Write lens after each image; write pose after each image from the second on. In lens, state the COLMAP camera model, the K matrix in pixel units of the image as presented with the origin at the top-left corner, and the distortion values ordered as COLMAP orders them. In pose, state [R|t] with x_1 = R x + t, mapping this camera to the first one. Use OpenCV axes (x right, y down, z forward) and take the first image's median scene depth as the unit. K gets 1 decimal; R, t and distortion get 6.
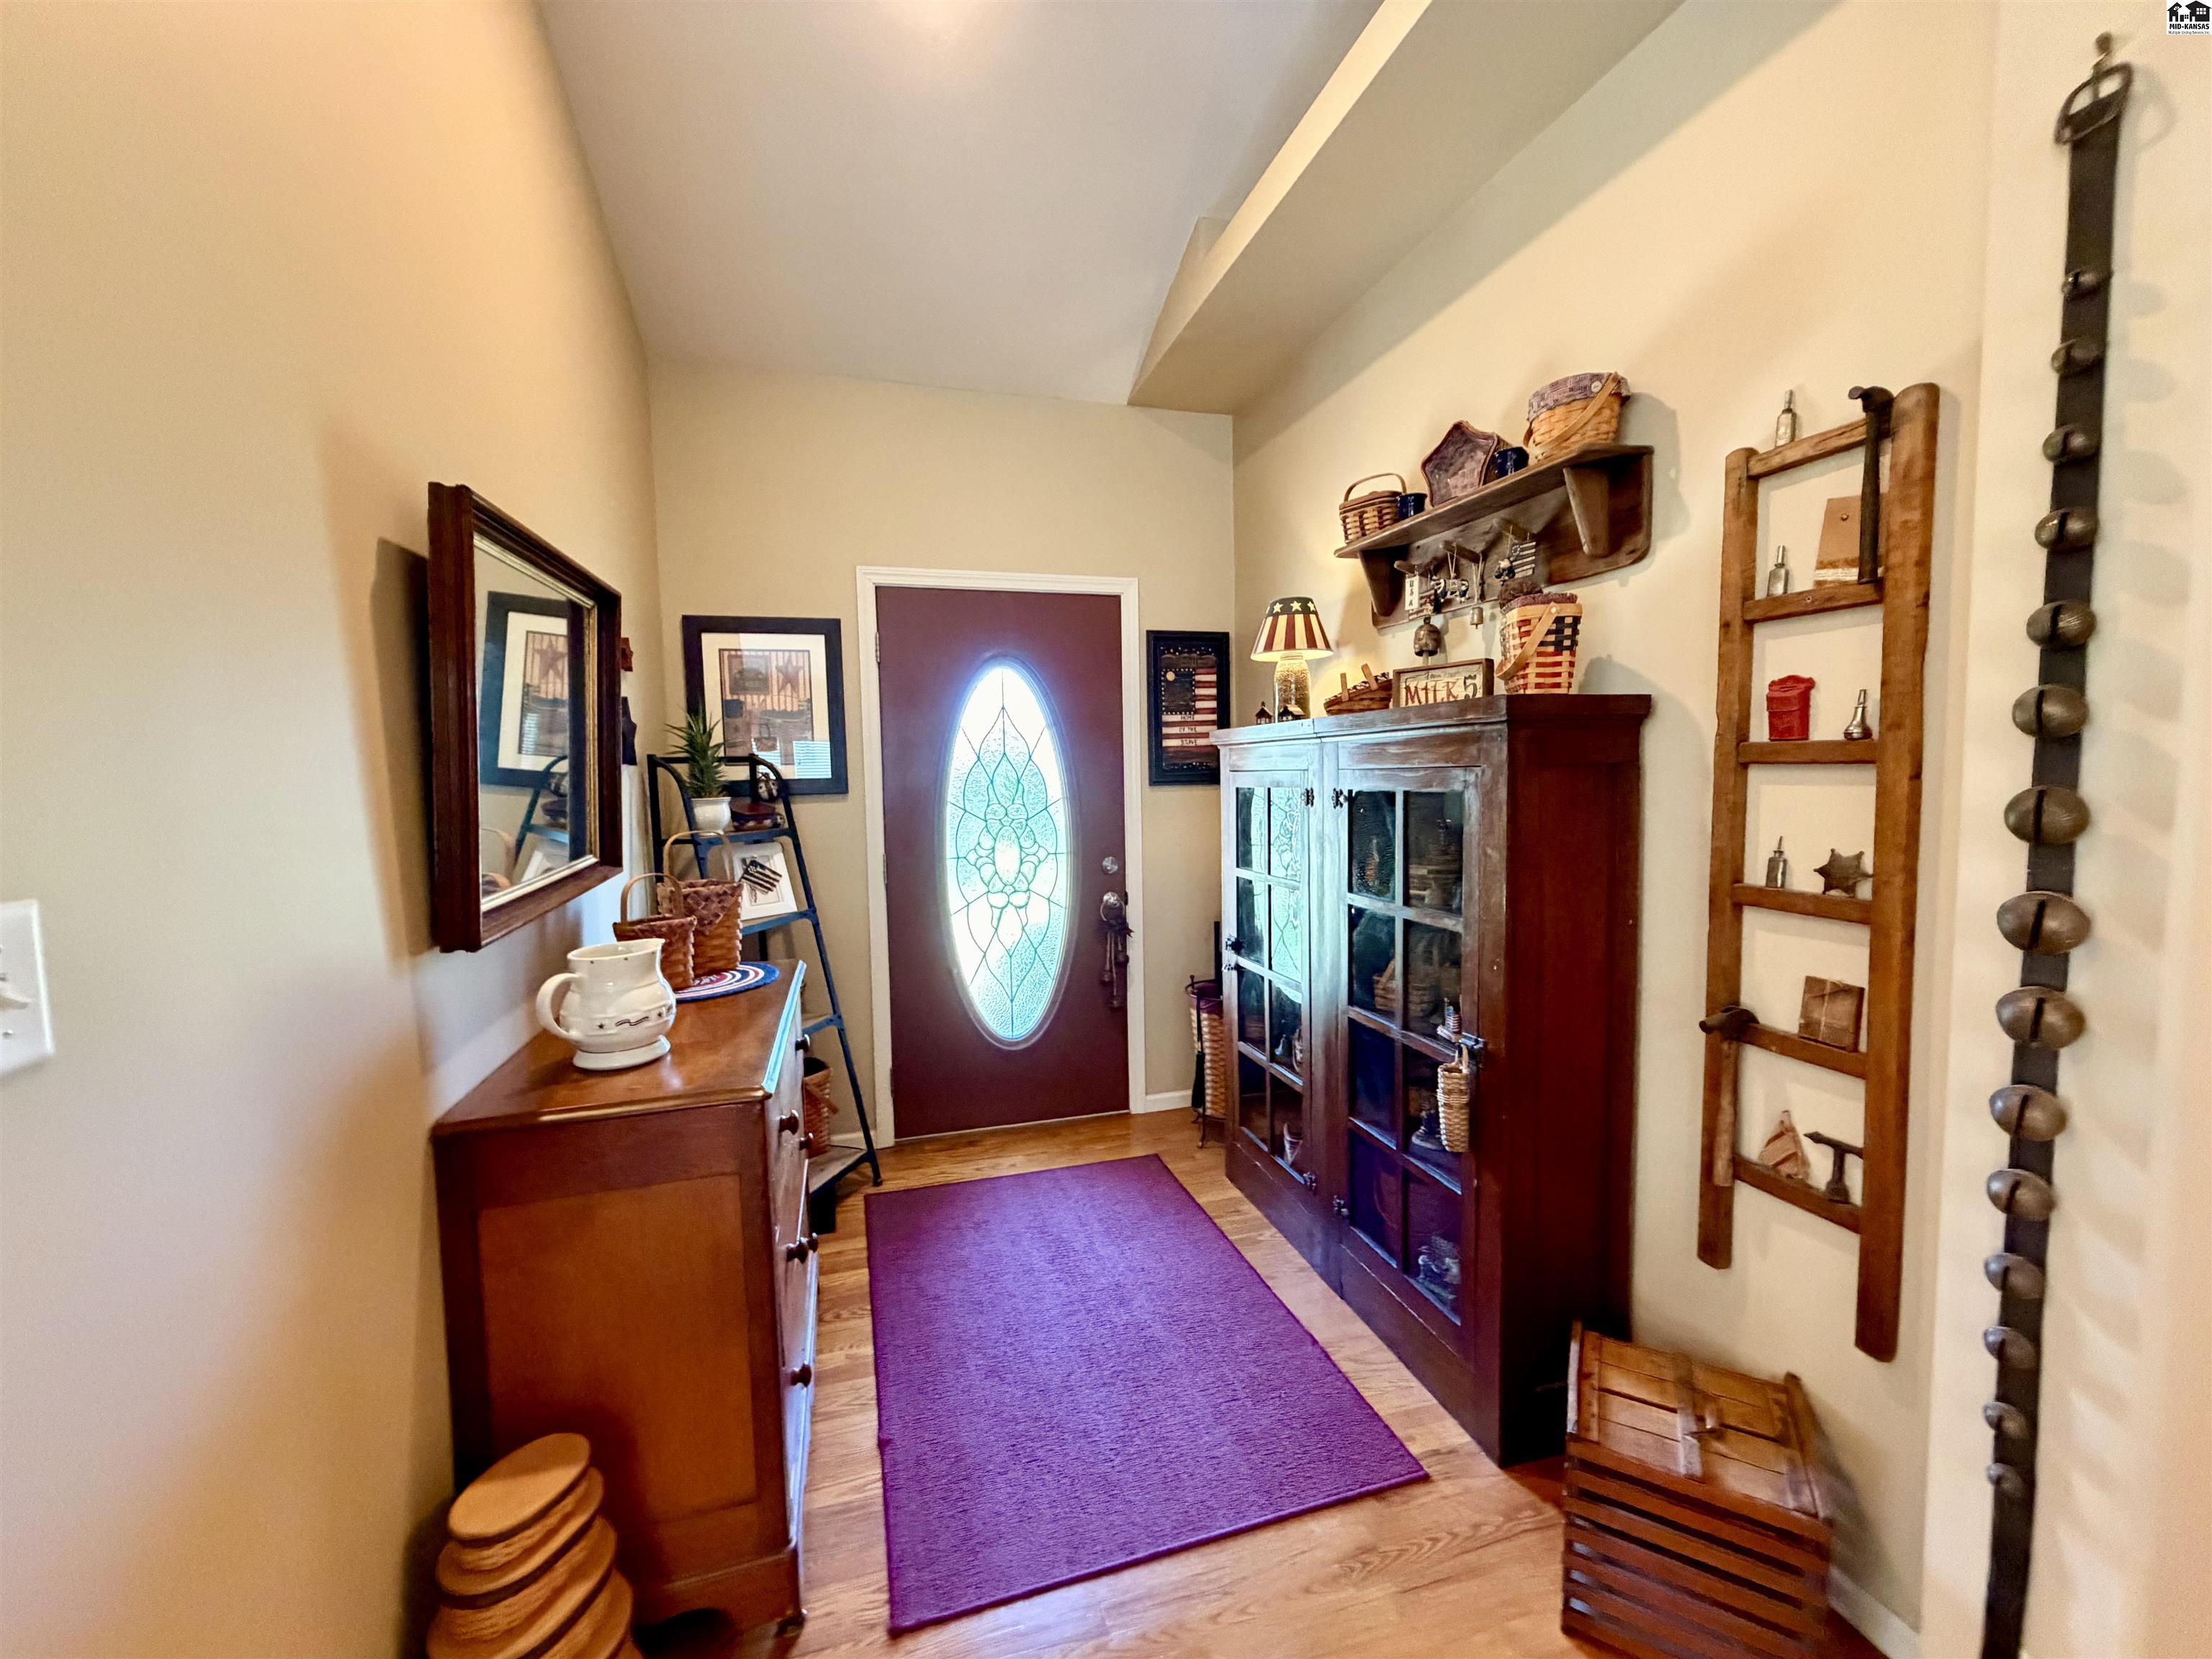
lens RADIAL K [[888.3, 0, 1098.6], [0, 888.3, 828.0], [0, 0, 1]] dist [0.003266, 0.000264]
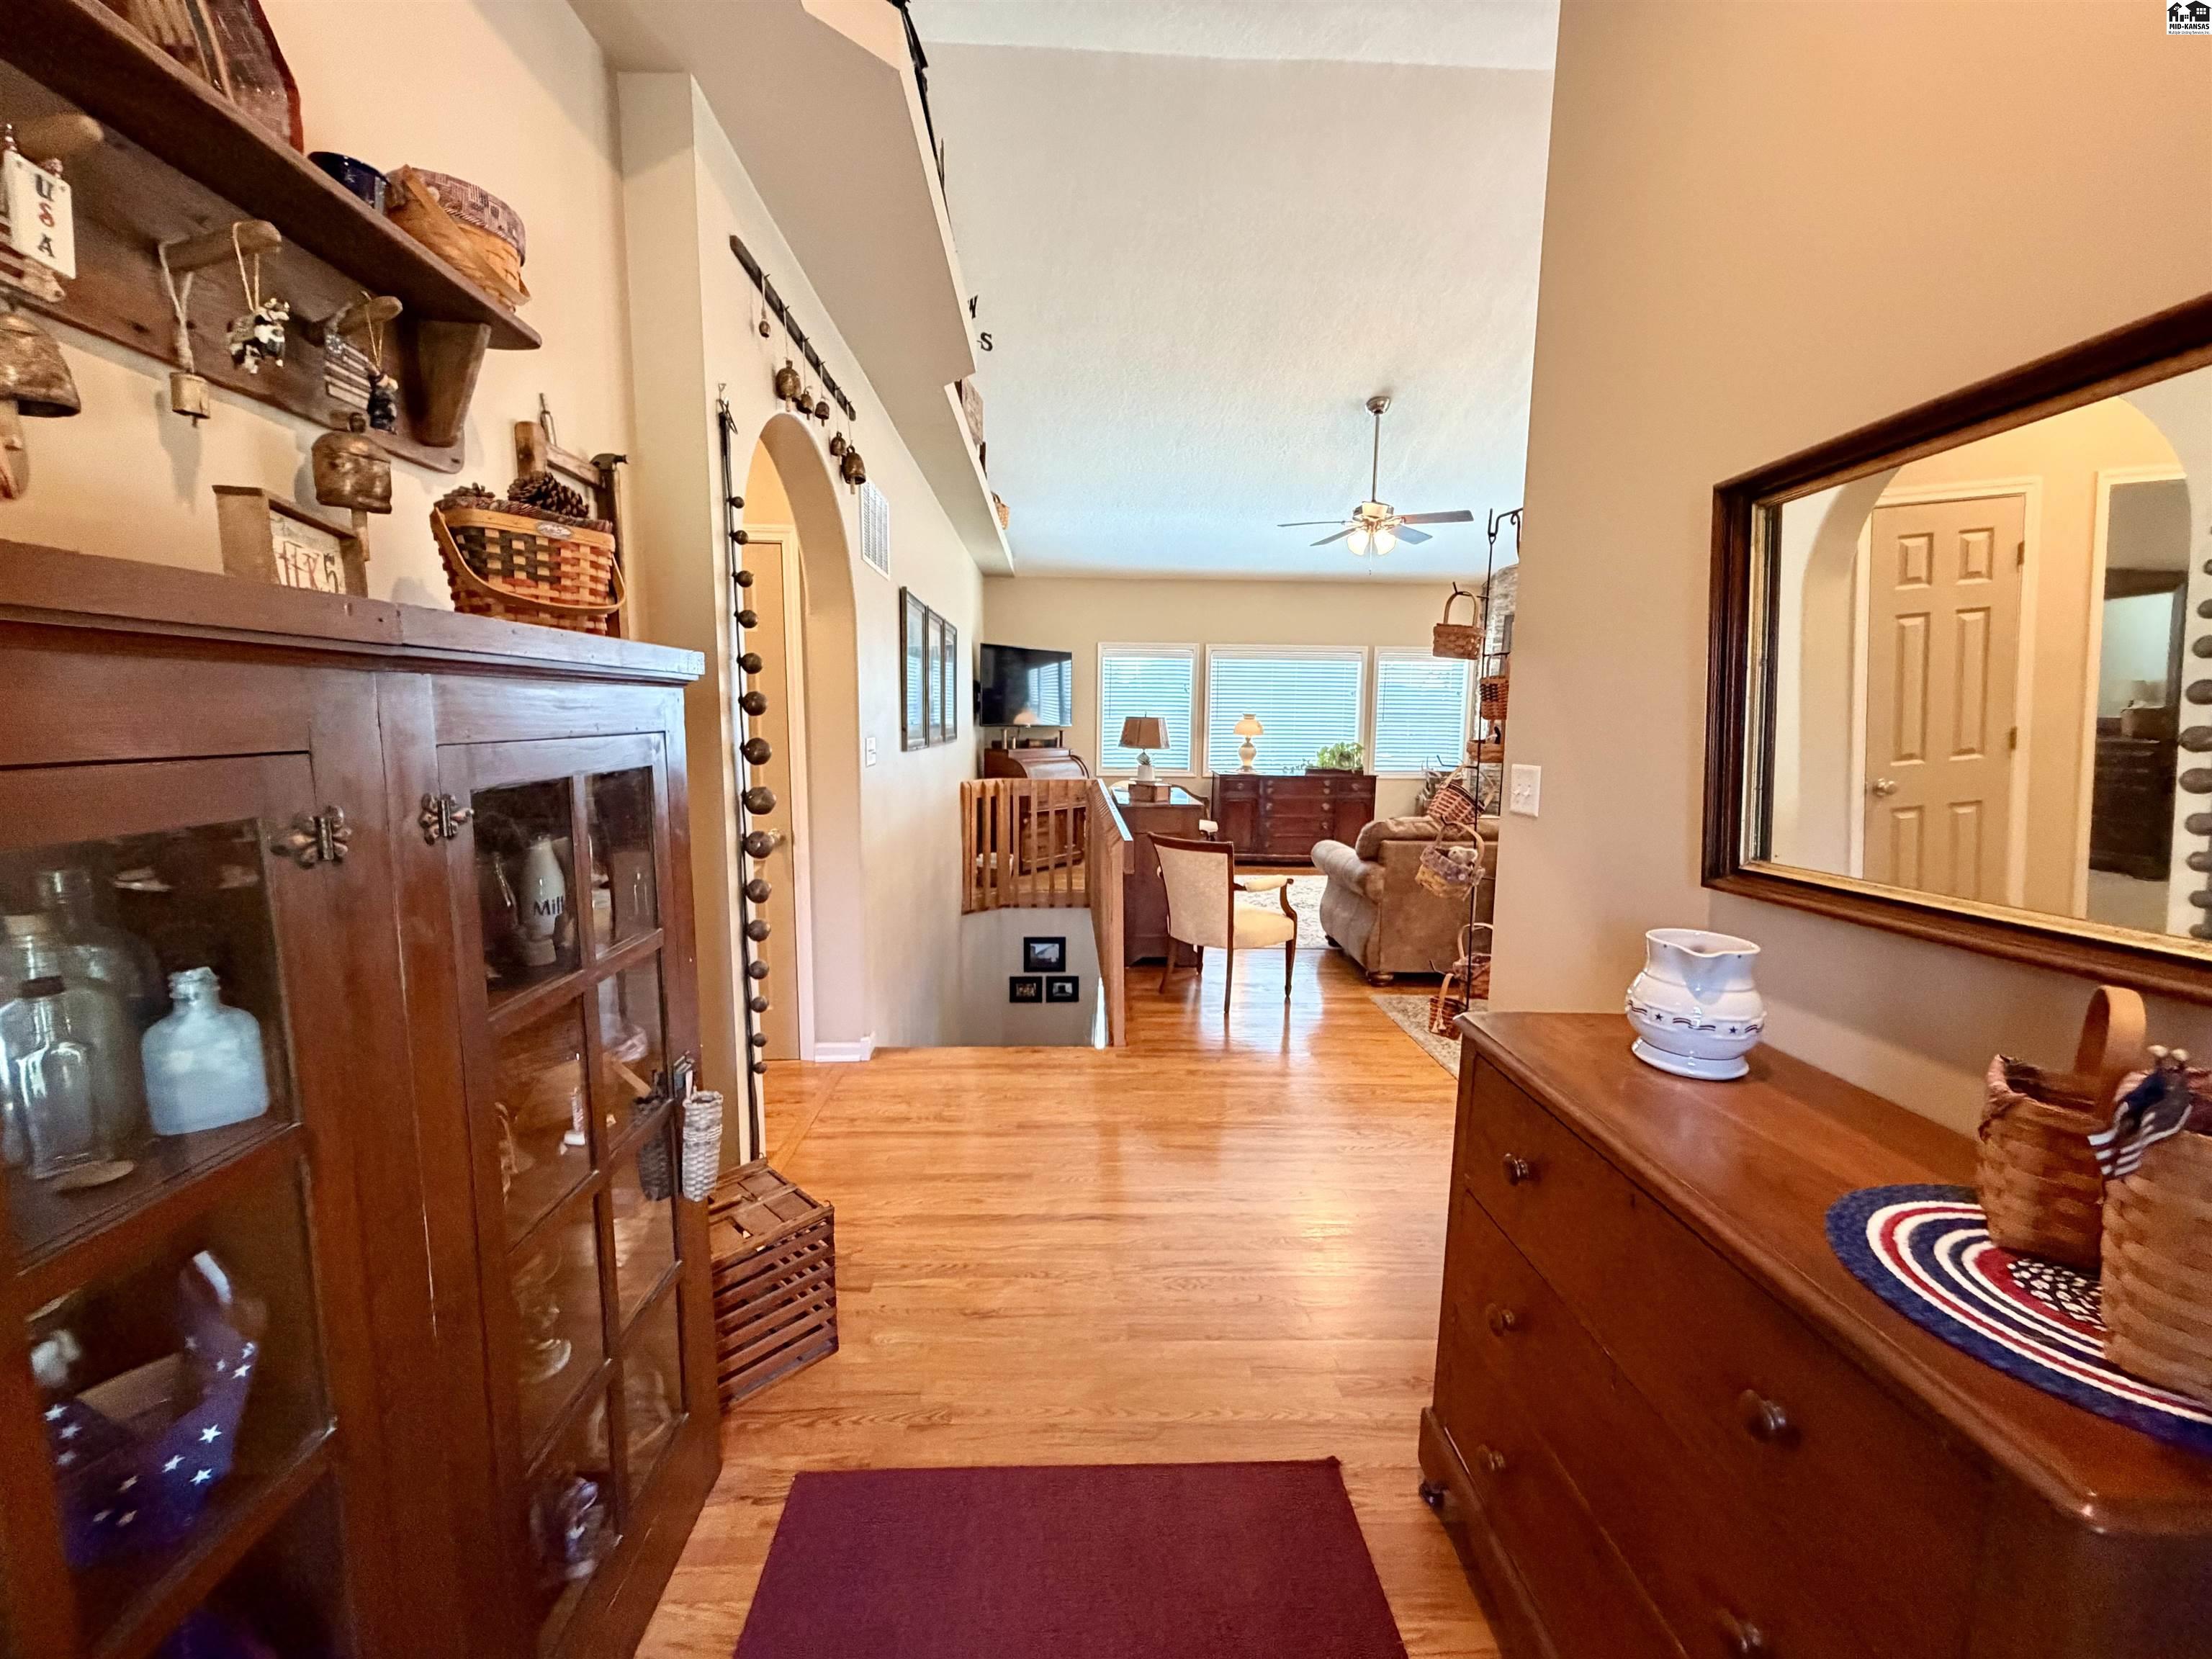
lens RADIAL K [[888.3, 0, 1098.6], [0, 888.3, 828.0], [0, 0, 1]] dist [0.003266, 0.000264]
pose [[-0.974104, -0.028090, 0.224347, -0.141641], [0.016040, 0.981167, 0.192494, -0.132637], [-0.225529, 0.191108, -0.955309, 1.736734]]
